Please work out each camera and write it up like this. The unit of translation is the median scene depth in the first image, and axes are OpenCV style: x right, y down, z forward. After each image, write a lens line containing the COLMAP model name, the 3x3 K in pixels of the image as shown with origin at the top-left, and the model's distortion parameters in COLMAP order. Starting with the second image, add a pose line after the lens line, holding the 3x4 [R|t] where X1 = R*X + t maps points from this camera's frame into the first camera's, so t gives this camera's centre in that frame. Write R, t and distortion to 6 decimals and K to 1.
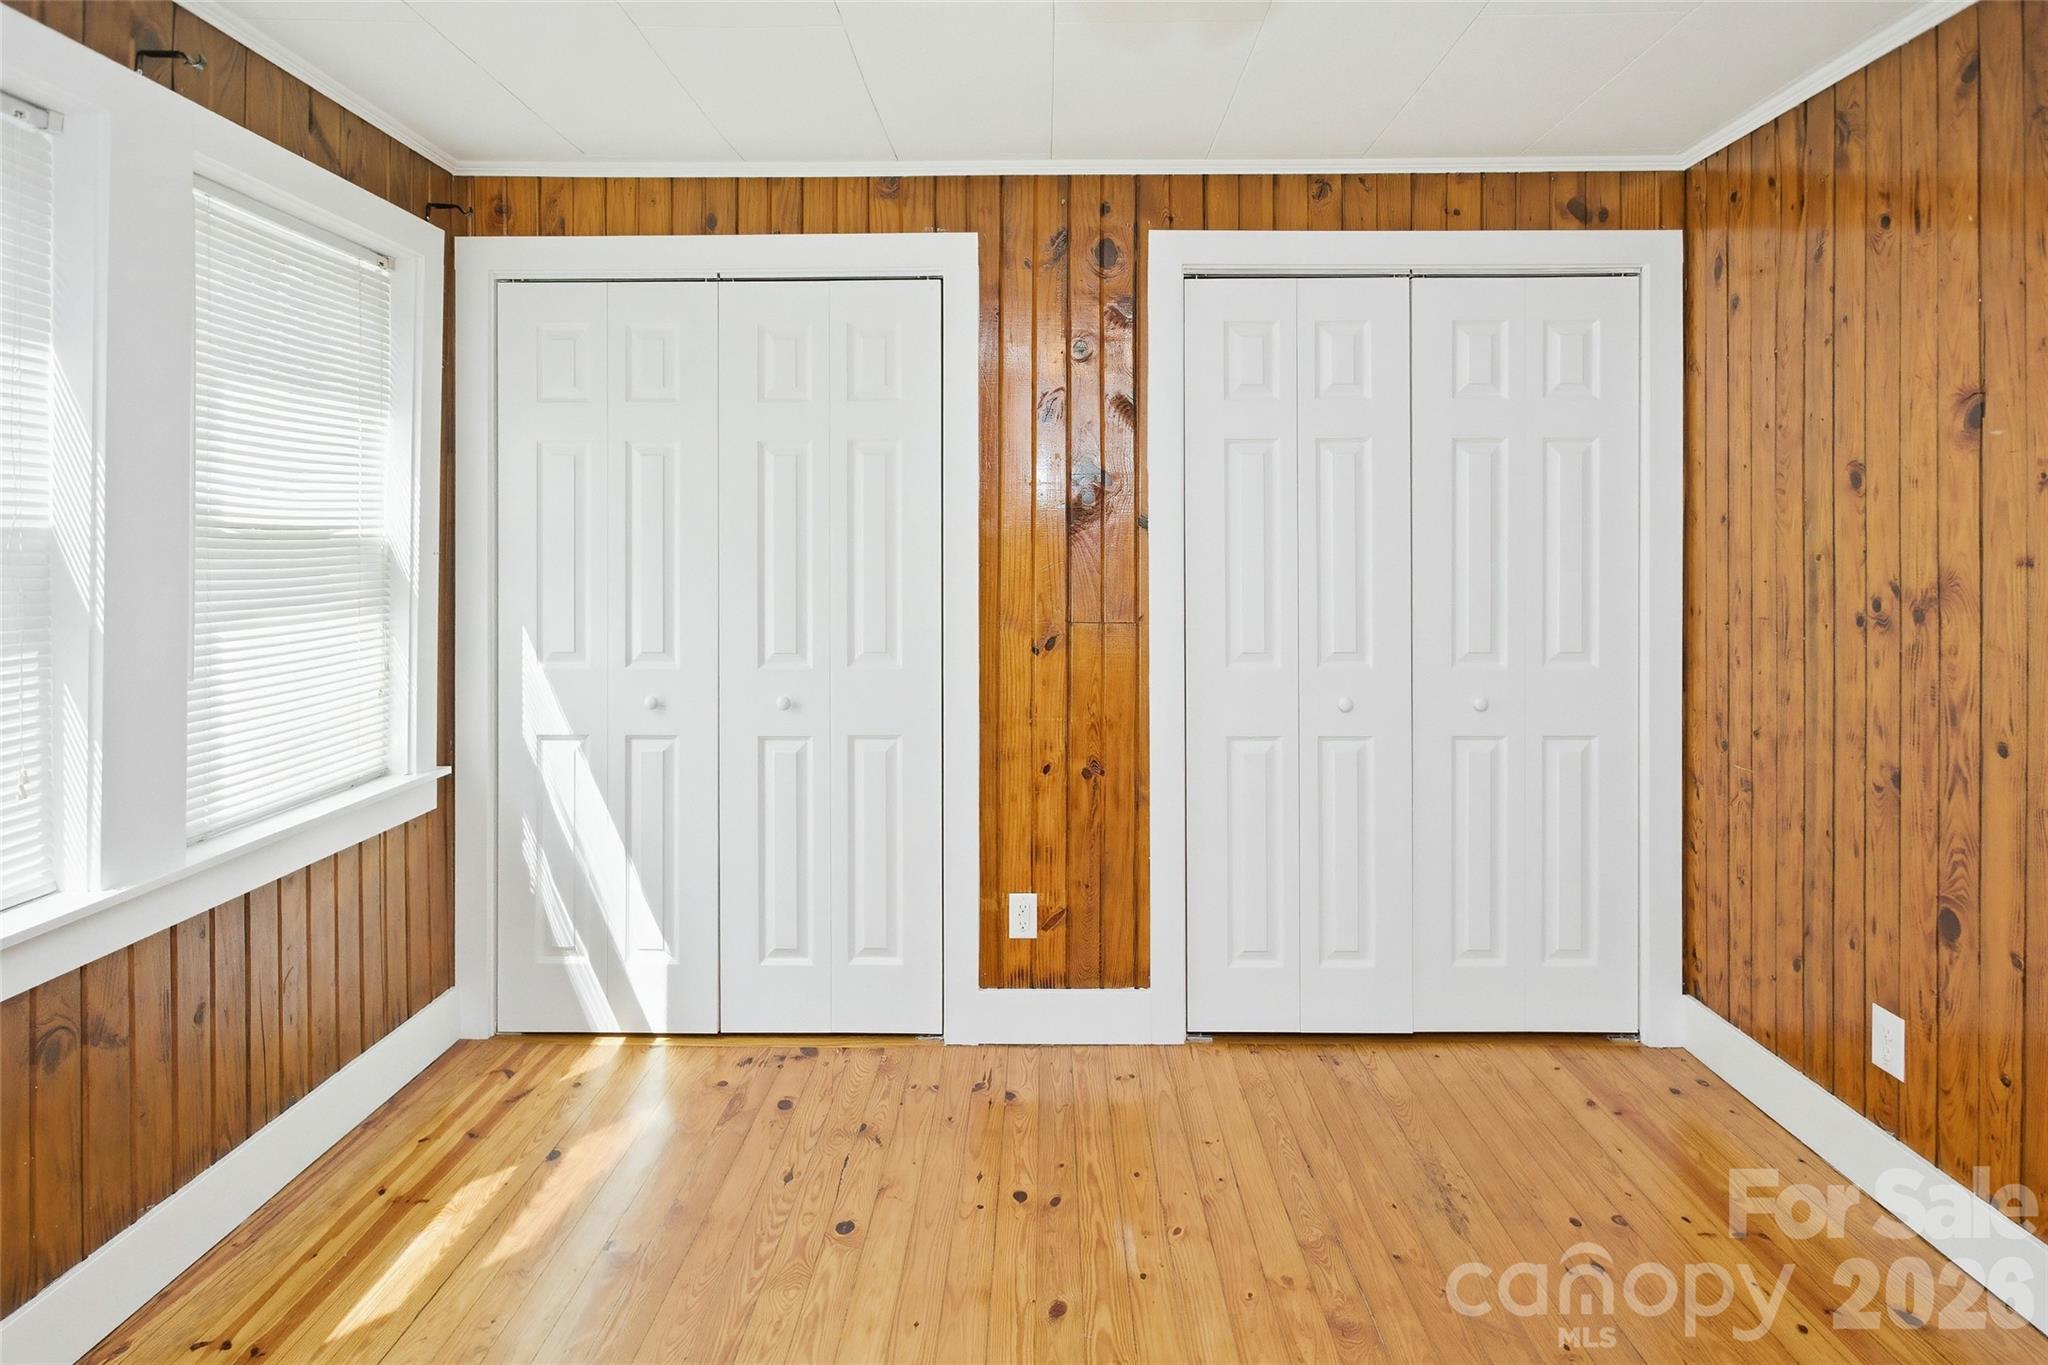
lens RADIAL K [[1093.2, 0, 1023.1], [0, 1093.2, 538.8], [0, 0, 1]] dist [0.000952, -0.000382]
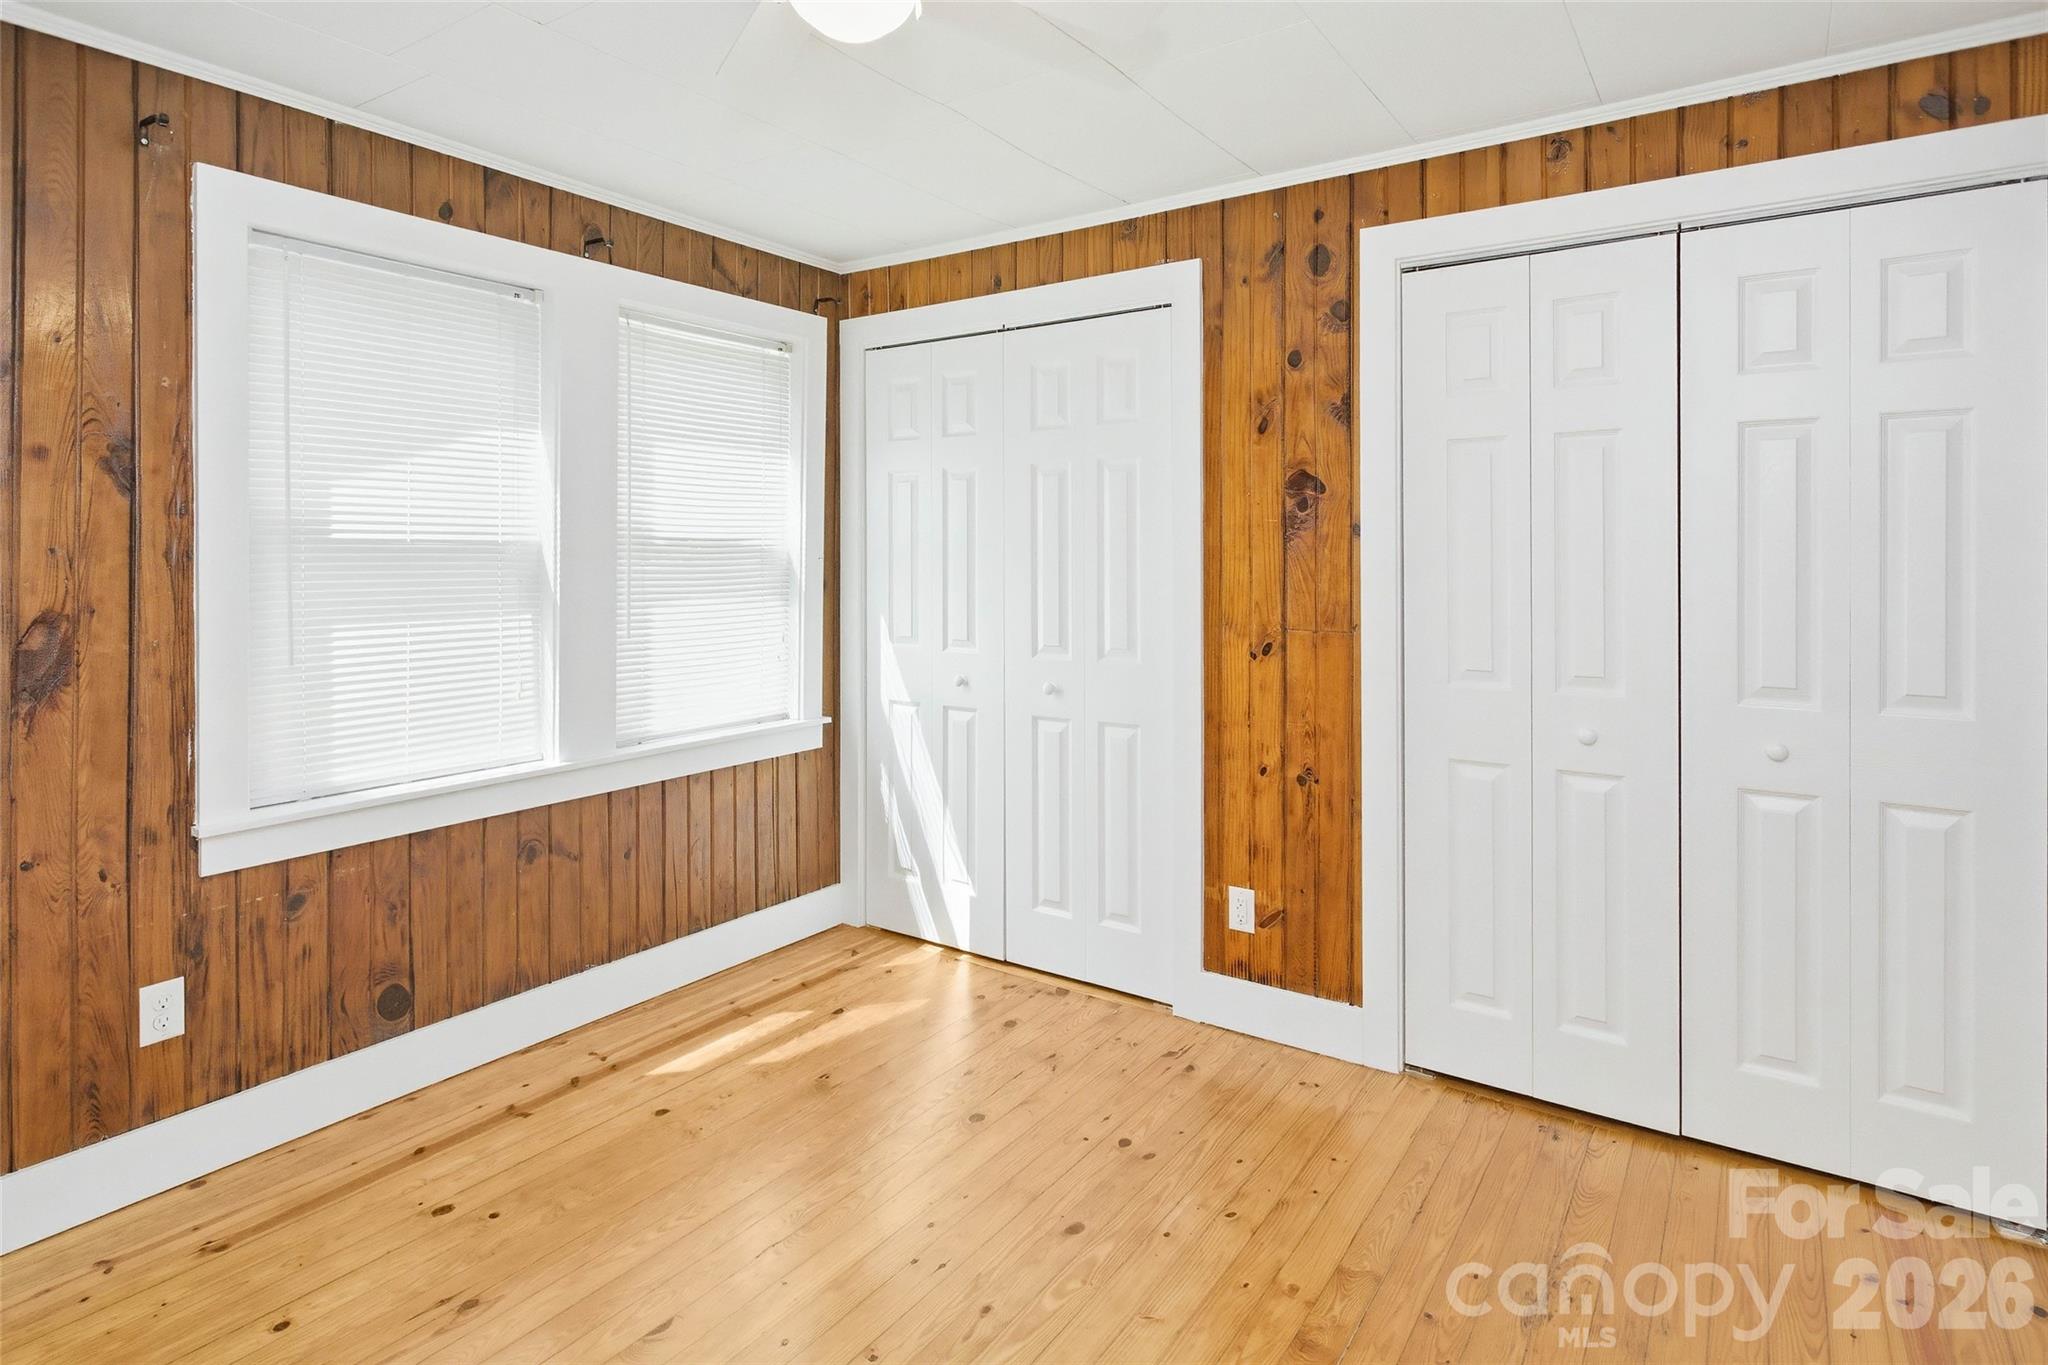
lens RADIAL K [[1074.3, 0, 1020.5], [0, 1074.3, 560.5], [0, 0, 1]] dist [0.001510, 0.000209]
pose [[0.829143, 0.004355, -0.559019, 0.397745], [-0.002041, 0.999987, 0.004763, 0.008690], [0.559032, -0.002808, 0.829141, 0.036786]]
